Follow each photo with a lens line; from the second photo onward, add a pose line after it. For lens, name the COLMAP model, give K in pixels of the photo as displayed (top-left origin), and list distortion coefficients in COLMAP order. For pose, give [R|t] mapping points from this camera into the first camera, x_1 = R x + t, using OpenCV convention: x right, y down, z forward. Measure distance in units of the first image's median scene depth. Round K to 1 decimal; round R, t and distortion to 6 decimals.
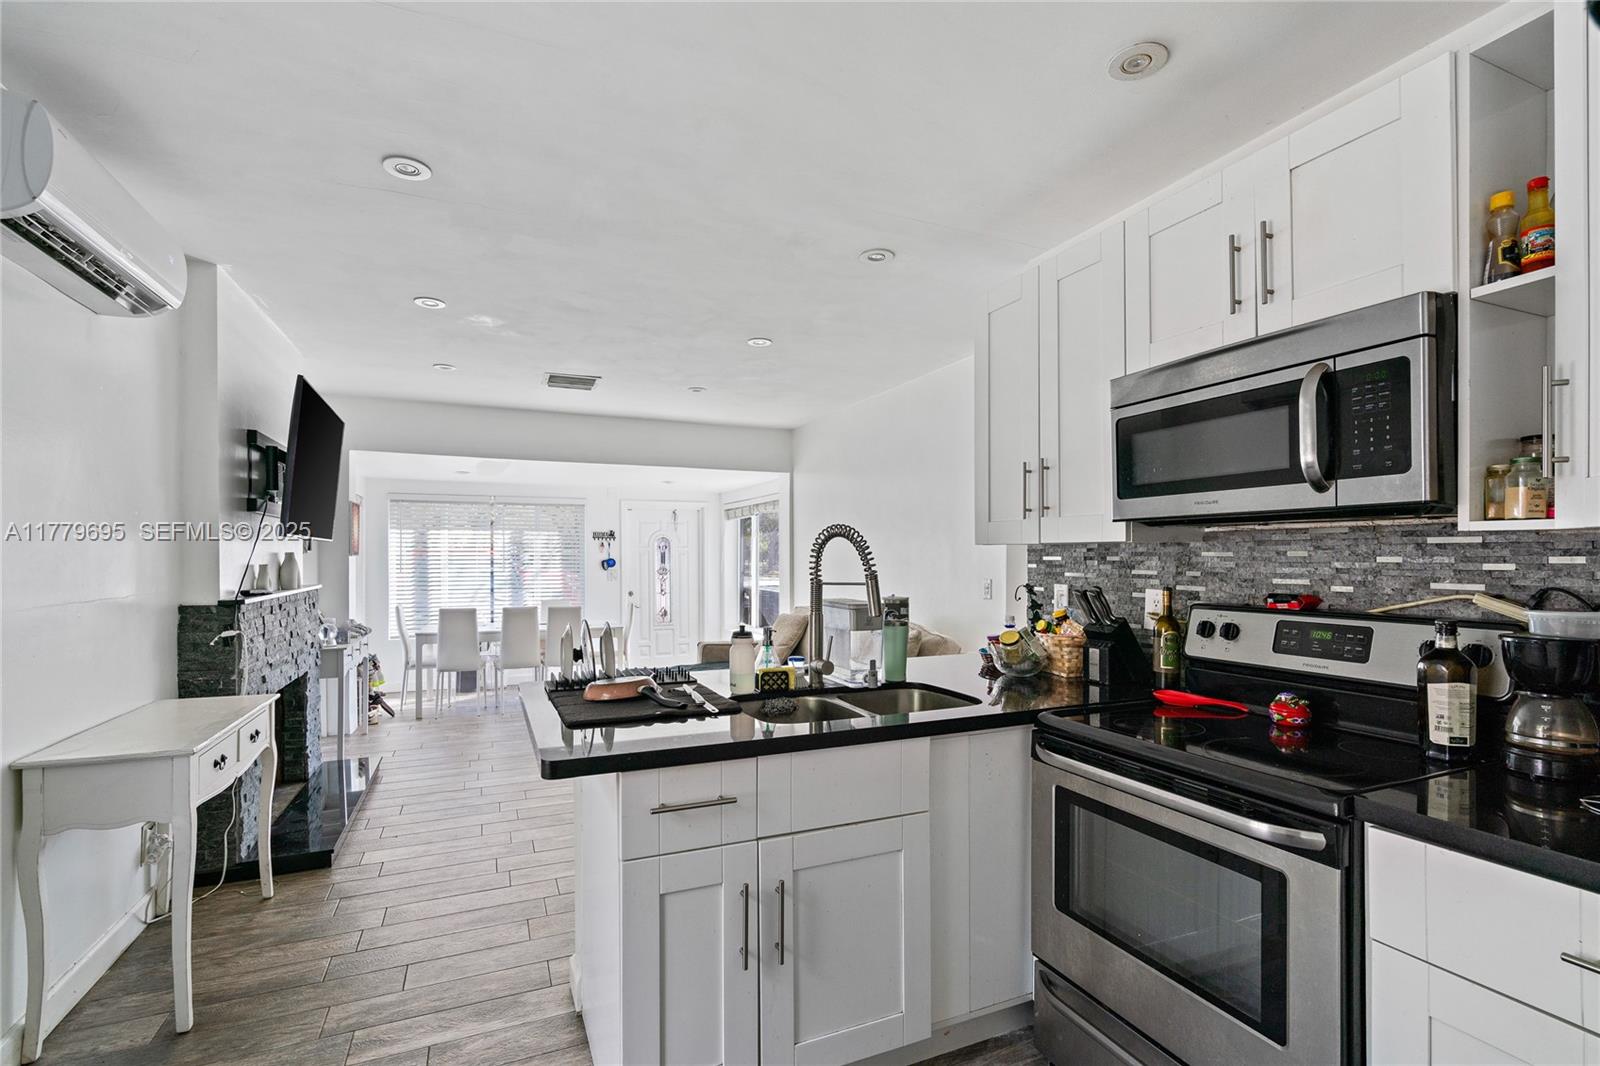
lens RADIAL K [[730.6, 0, 782.5], [0, 730.6, 559.9], [0, 0, 1]] dist [-0.001064, 0.001053]
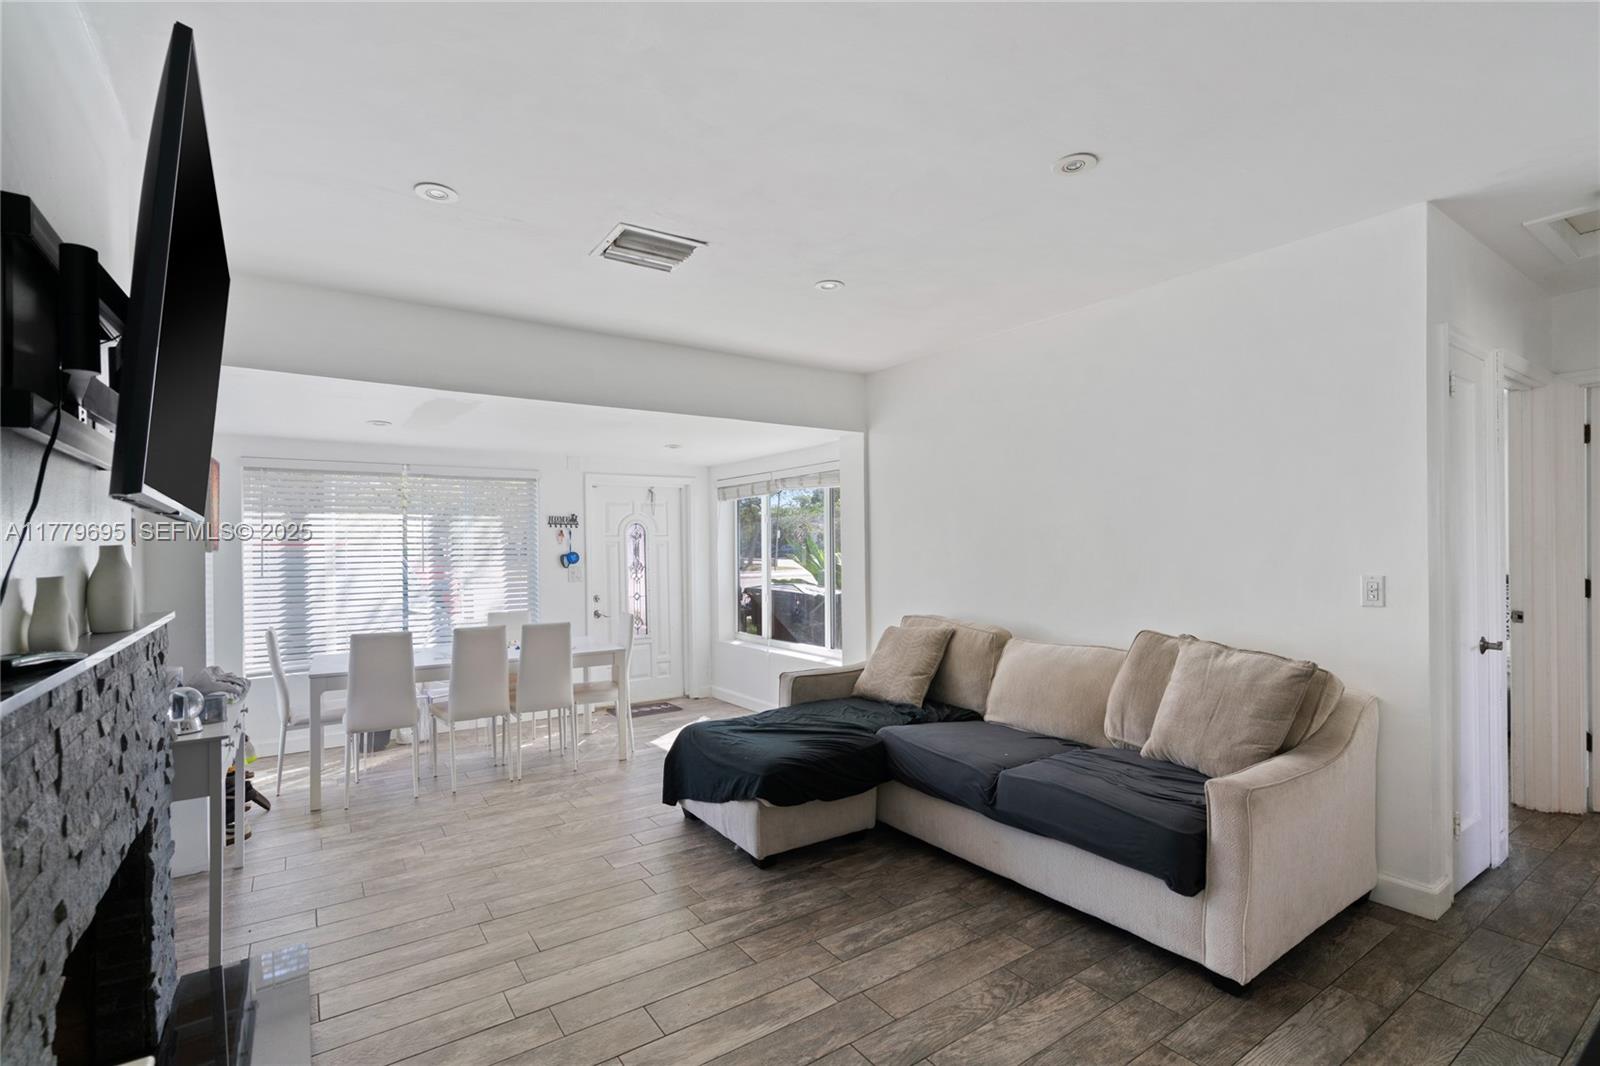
lens RADIAL K [[730.6, 0, 782.1], [0, 730.6, 551.7], [0, 0, 1]] dist [-0.001064, 0.001053]
pose [[0.979904, -0.011447, 0.199142, -0.664562], [0.011226, 0.999934, 0.002235, -0.005403], [-0.199155, 0.000046, 0.979968, 0.891727]]
